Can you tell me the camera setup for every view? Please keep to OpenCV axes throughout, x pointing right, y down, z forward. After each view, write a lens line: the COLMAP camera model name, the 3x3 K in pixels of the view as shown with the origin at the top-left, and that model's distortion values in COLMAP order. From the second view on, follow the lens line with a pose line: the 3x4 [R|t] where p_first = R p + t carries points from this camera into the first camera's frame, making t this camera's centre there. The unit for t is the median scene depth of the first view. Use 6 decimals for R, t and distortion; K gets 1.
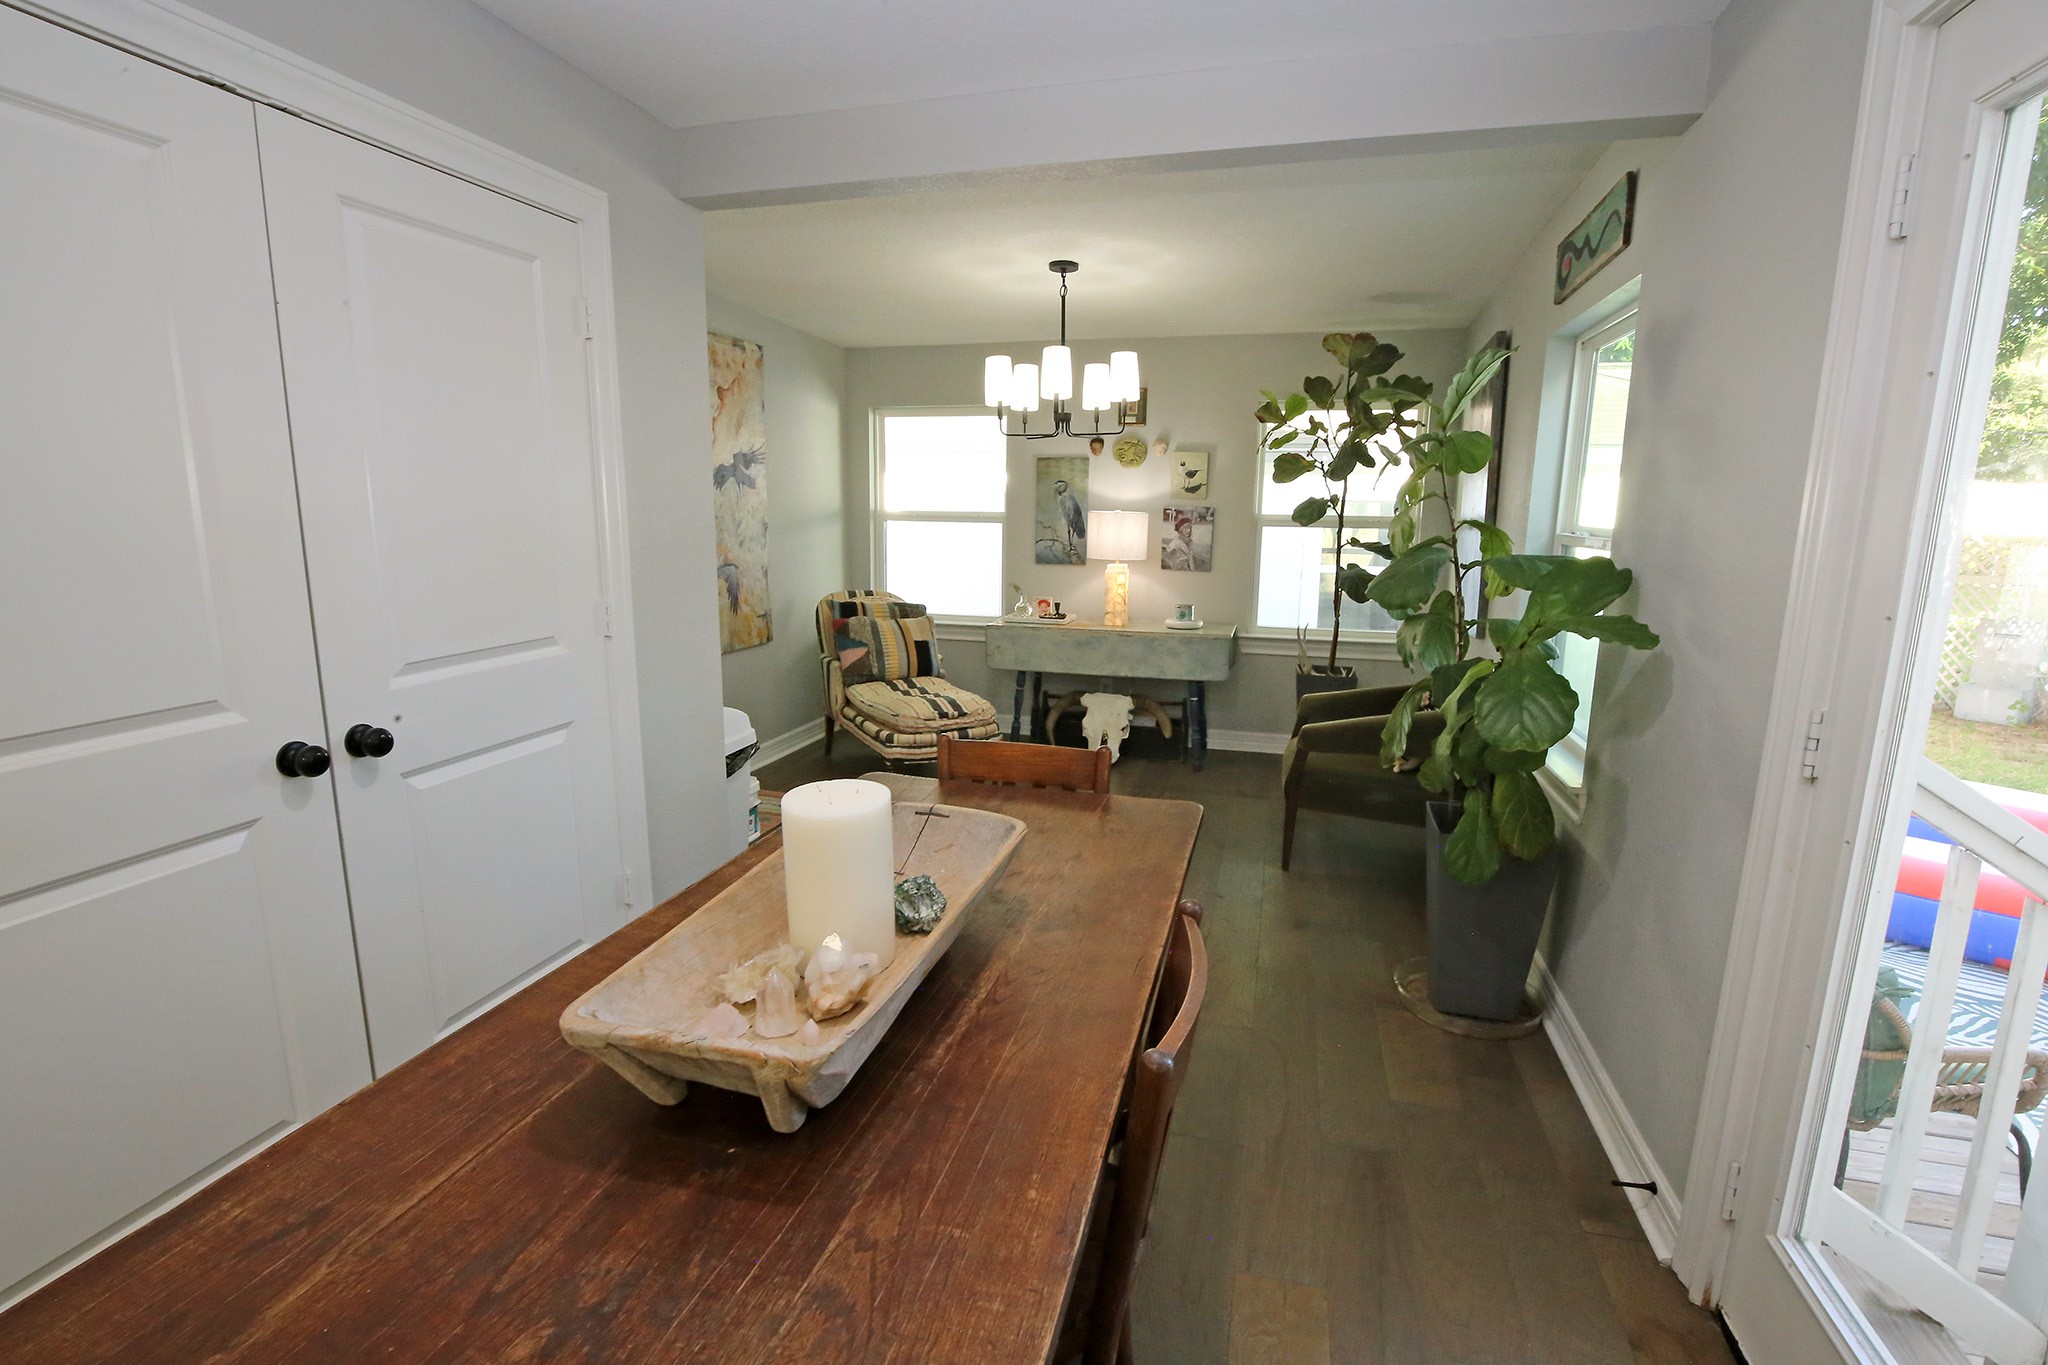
lens RADIAL K [[939.9, 0, 1026.6], [0, 939.9, 675.7], [0, 0, 1]] dist [-0.038510, 0.007879]
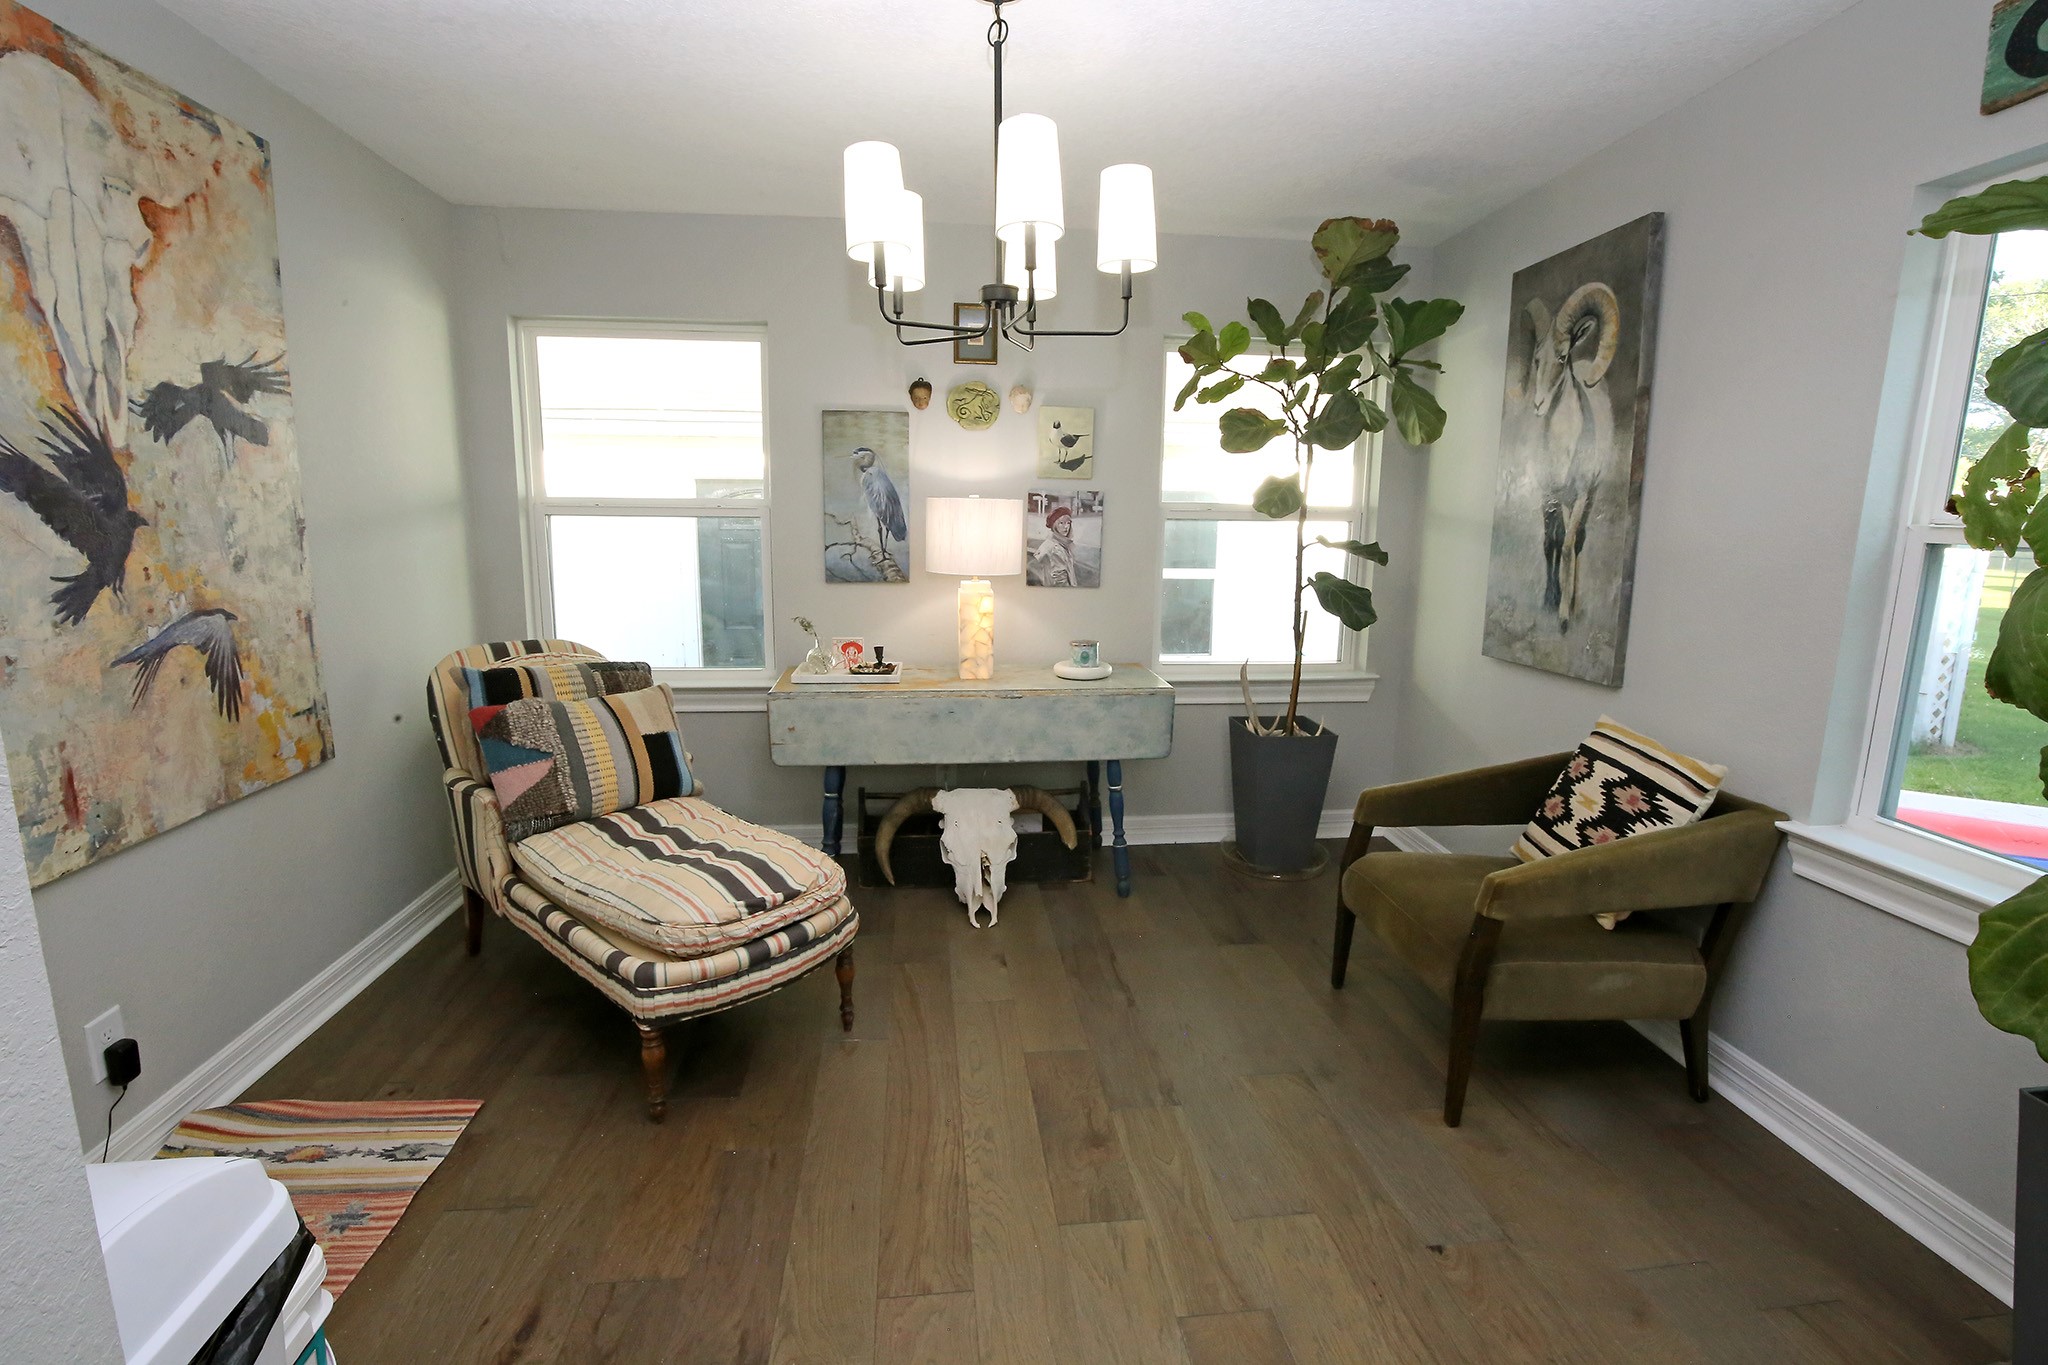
lens RADIAL K [[939.9, 0, 1026.6], [0, 939.9, 675.7], [0, 0, 1]] dist [-0.038510, 0.007879]
pose [[0.927775, -0.065404, 0.367364, -0.111656], [0.065405, 0.997781, 0.012459, -0.064770], [-0.367363, 0.012468, 0.929994, 0.426859]]
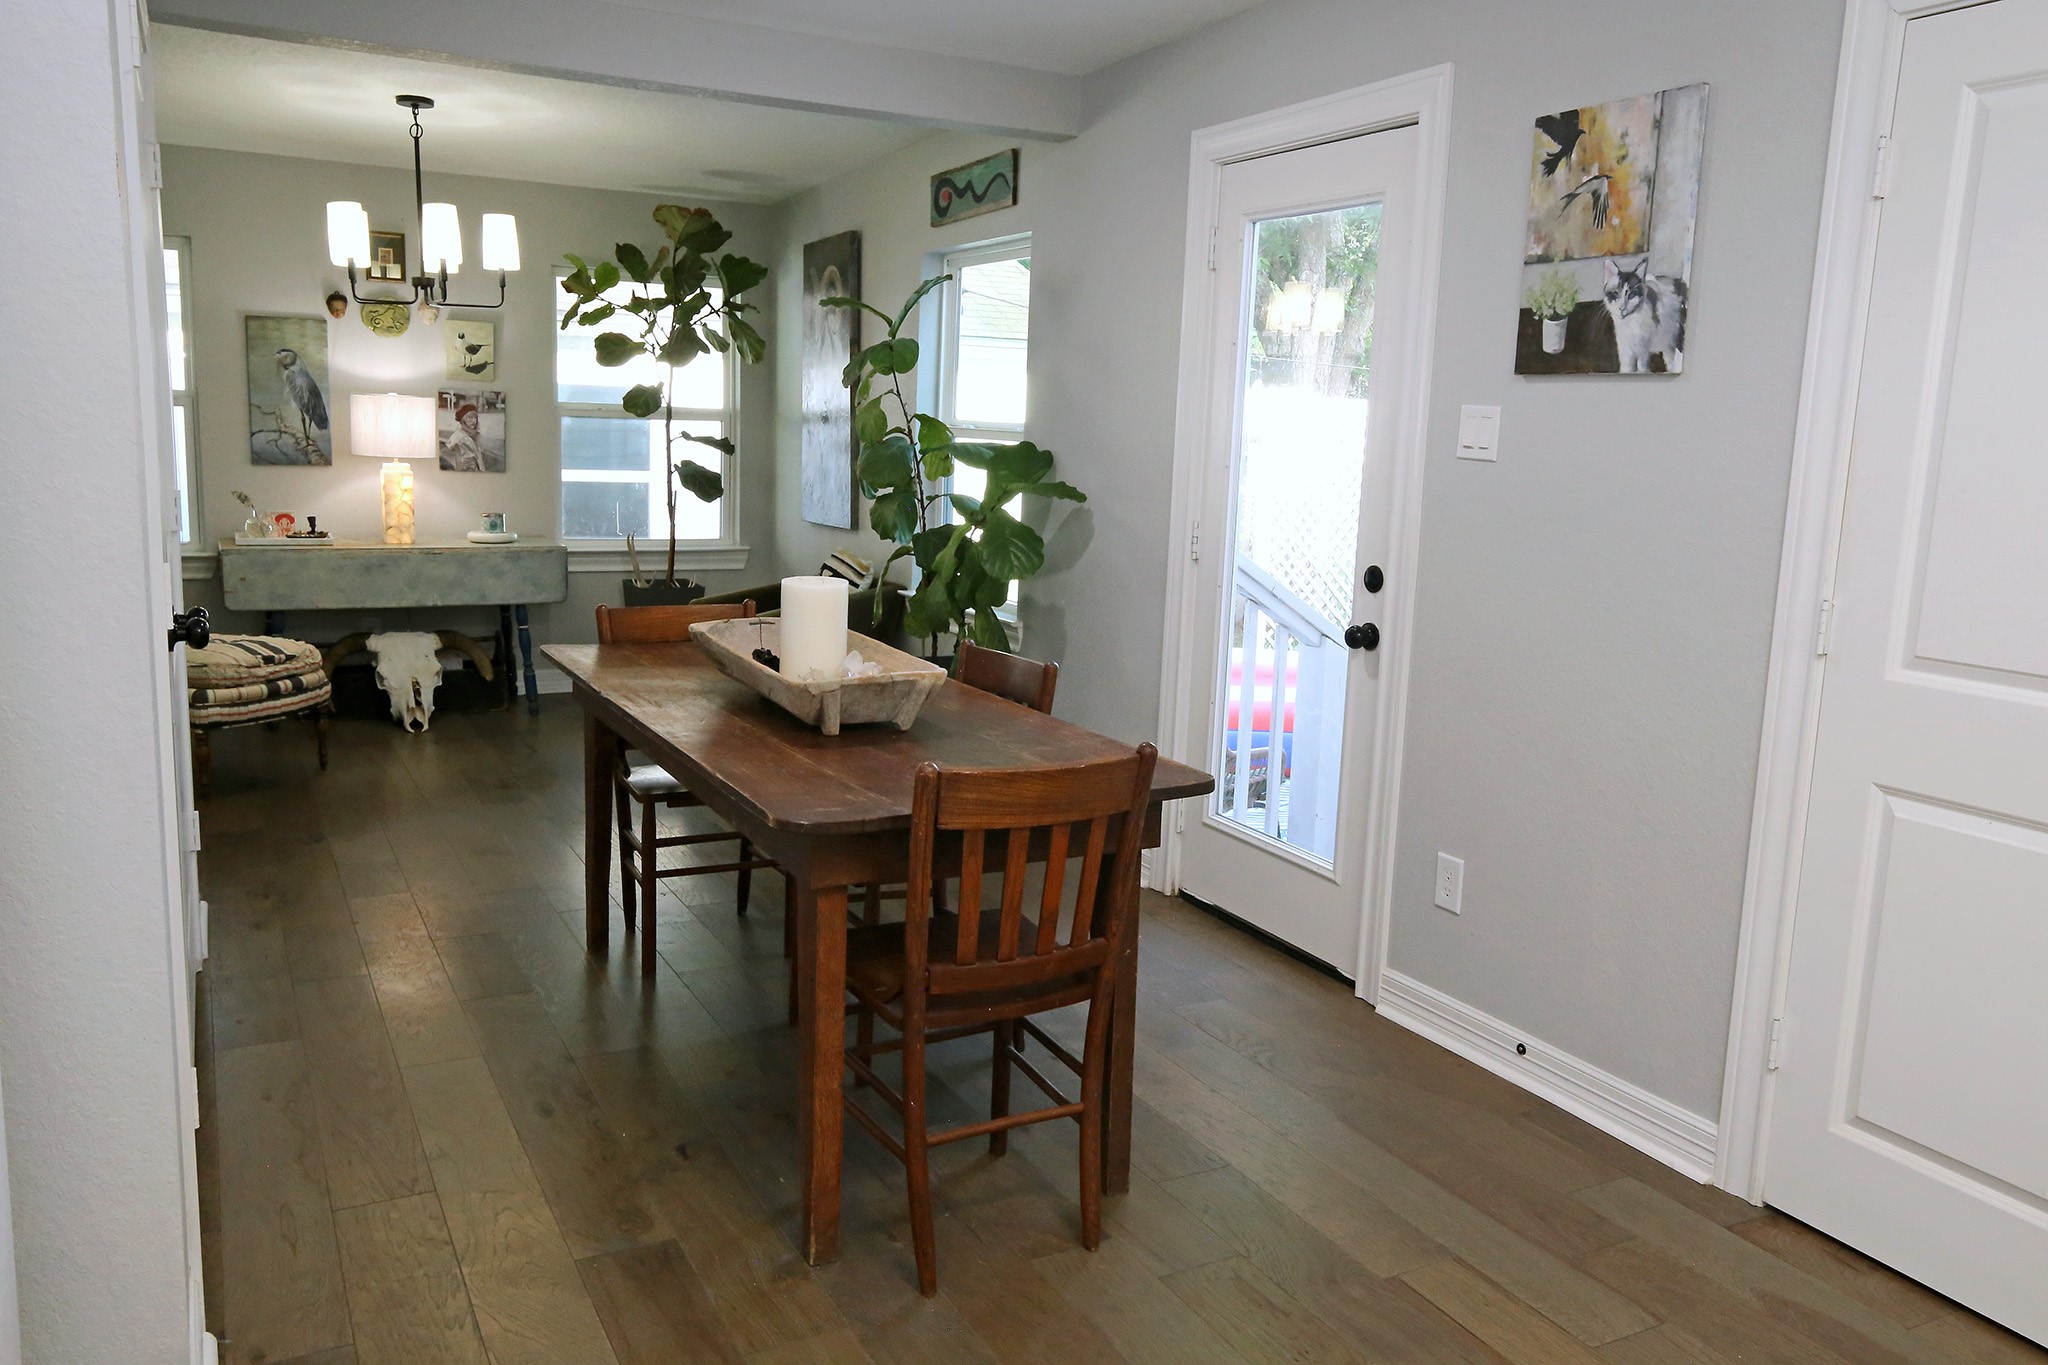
lens RADIAL K [[1554.0, 0, 1022.9], [0, 1554.0, 671.7], [0, 0, 1]] dist [0.021546, 0.003558]
pose [[0.728263, -0.097745, 0.678291, -0.434709], [0.096221, 0.994556, 0.040010, 0.051687], [-0.678509, 0.036128, 0.733703, -0.293830]]
